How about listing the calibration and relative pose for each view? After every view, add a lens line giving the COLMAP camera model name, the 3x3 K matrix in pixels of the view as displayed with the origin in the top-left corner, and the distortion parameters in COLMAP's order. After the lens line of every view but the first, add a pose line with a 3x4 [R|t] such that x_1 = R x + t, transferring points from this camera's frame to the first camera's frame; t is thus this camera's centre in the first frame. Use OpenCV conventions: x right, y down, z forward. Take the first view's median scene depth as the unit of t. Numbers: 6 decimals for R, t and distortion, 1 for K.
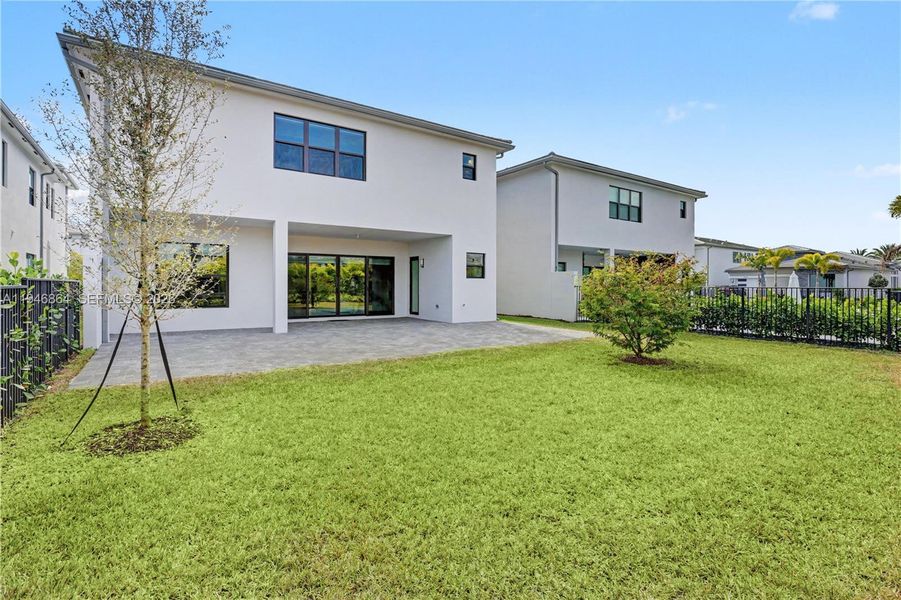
lens RADIAL K [[435.4, 0, 453.9], [0, 435.4, 287.8], [0, 0, 1]] dist [-0.018050, 0.000197]
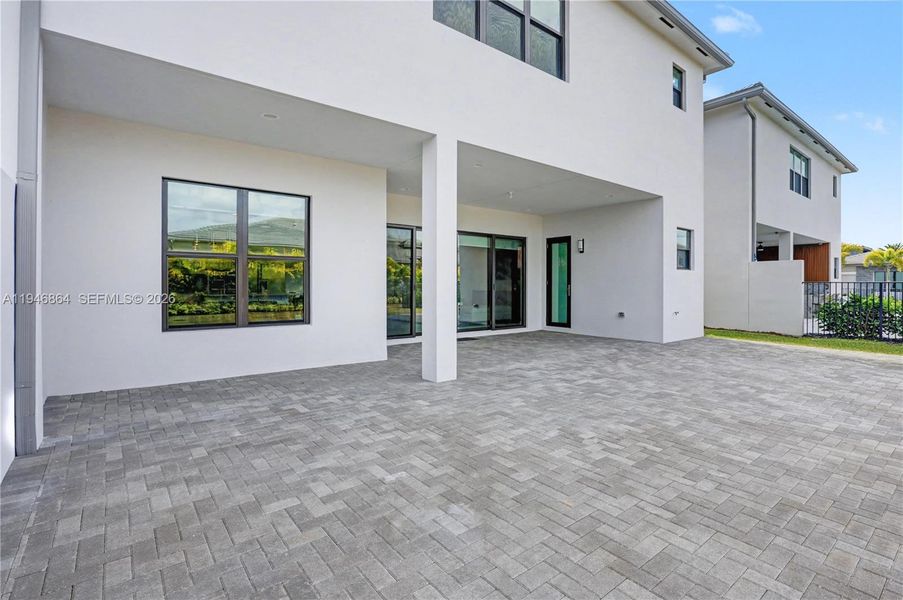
lens RADIAL K [[428.3, 0, 448.5], [0, 428.3, 296.5], [0, 0, 1]] dist [-0.027390, 0.000010]
pose [[0.998436, -0.002304, 0.055851, -0.309223], [0.001126, 0.999777, 0.021109, 0.003326], [-0.055887, -0.021013, 0.998216, 0.401800]]
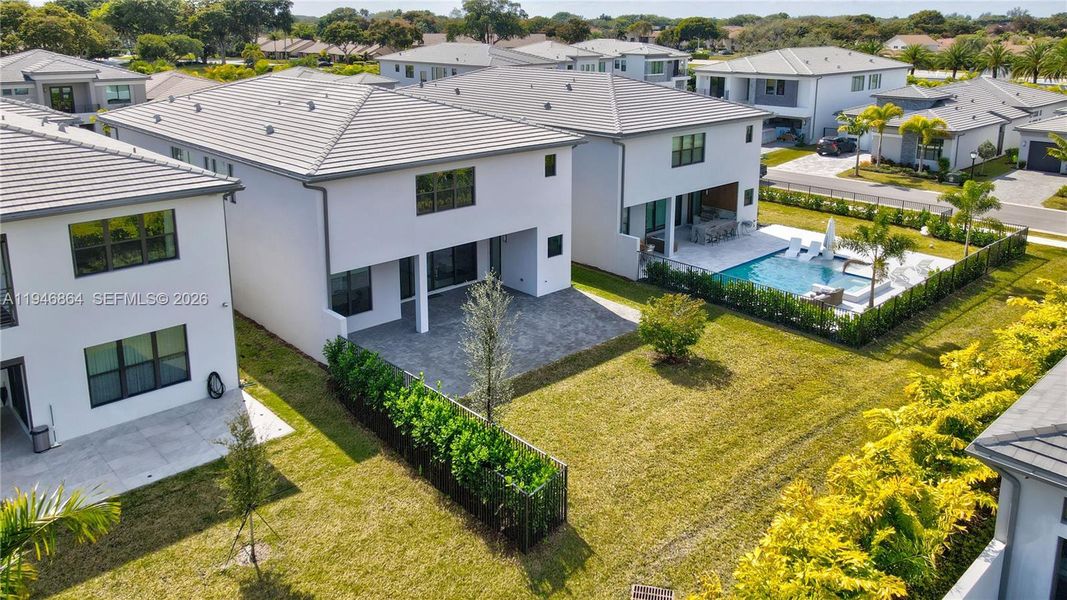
lens RADIAL K [[819.3, 0, 535.2], [0, 819.3, 202.9], [0, 0, 1]] dist [-0.004445, -0.005125]
pose [[0.989707, -0.036752, 0.138312, -0.291116], [0.005037, 0.974809, 0.222984, -0.630230], [-0.143023, -0.219992, 0.964960, -1.050376]]
